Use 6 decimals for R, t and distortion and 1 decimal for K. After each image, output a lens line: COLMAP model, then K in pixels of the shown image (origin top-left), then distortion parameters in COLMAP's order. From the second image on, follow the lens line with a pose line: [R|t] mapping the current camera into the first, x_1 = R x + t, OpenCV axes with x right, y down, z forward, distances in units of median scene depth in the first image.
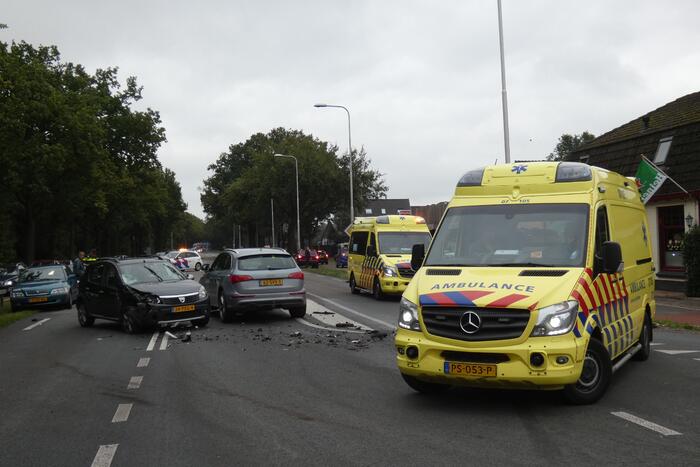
lens RADIAL K [[840.6, 0, 356.7], [0, 840.6, 232.6], [0, 0, 1]] dist [0.061172, -0.025711]
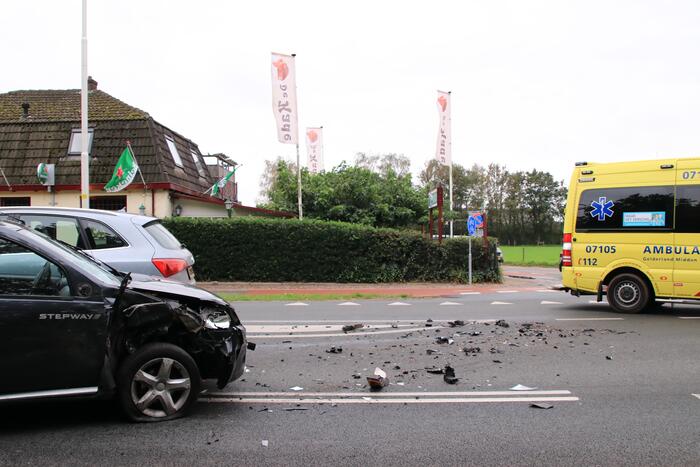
lens RADIAL K [[657.8, 0, 338.2], [0, 657.8, 251.4], [0, 0, 1]] dist [-0.123744, 0.023526]
pose [[0.211454, 0.000055, 0.977388, -0.464382], [-0.014182, 0.999895, 0.003013, 0.040795], [-0.977285, -0.014499, 0.211432, 0.772588]]
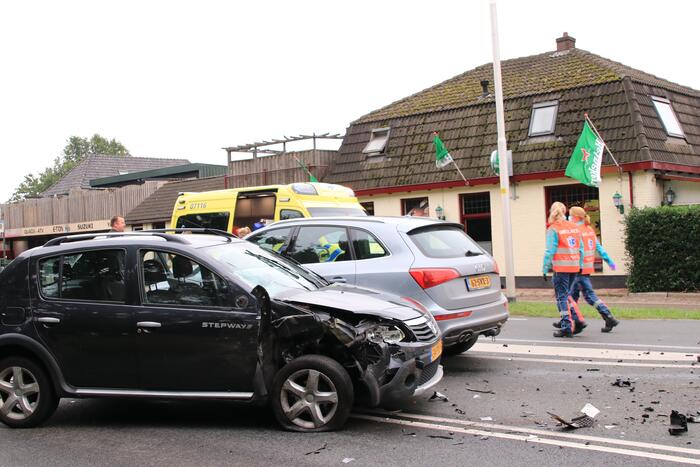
lens RADIAL K [[882.3, 0, 345.3], [0, 882.3, 249.6], [0, 0, 1]] dist [-0.025251, -0.003539]
pose [[0.810766, -0.015490, 0.585166, -0.424765], [0.017178, 0.999849, 0.002667, 0.036116], [-0.585119, 0.007889, 0.810909, 0.607403]]
